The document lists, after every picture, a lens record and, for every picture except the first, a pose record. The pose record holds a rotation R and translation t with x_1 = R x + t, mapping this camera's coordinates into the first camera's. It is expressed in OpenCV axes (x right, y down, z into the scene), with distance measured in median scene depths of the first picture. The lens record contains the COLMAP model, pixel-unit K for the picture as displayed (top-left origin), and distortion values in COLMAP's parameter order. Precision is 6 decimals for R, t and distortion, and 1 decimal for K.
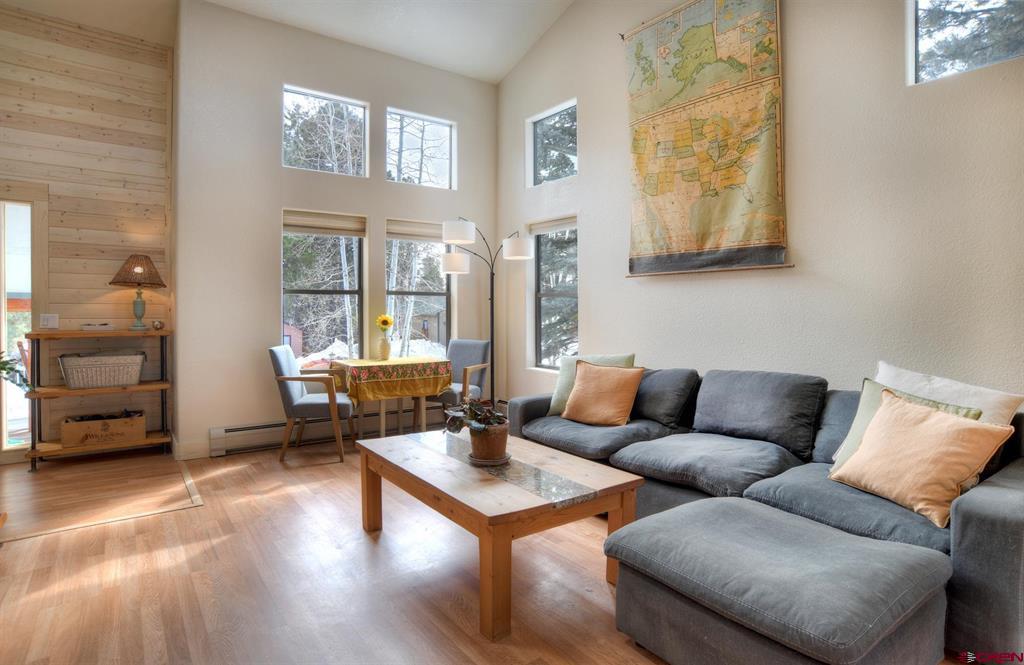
lens RADIAL K [[557.1, 0, 524.3], [0, 557.1, 295.0], [0, 0, 1]] dist [-0.043769, 0.000565]
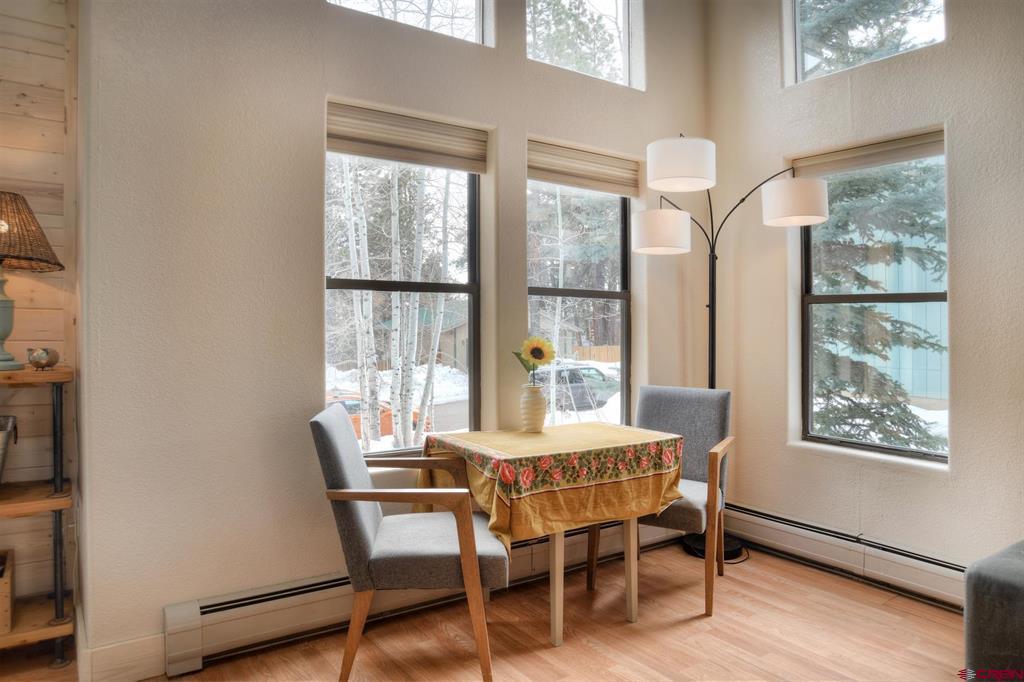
lens RADIAL K [[680.1, 0, 510.4], [0, 680.1, 313.5], [0, 0, 1]] dist [-0.042998, 0.005413]
pose [[0.999631, 0.006786, -0.026301, -0.300360], [-0.006638, 0.999962, 0.005719, 0.015962], [0.026339, -0.005542, 0.999638, 0.502386]]
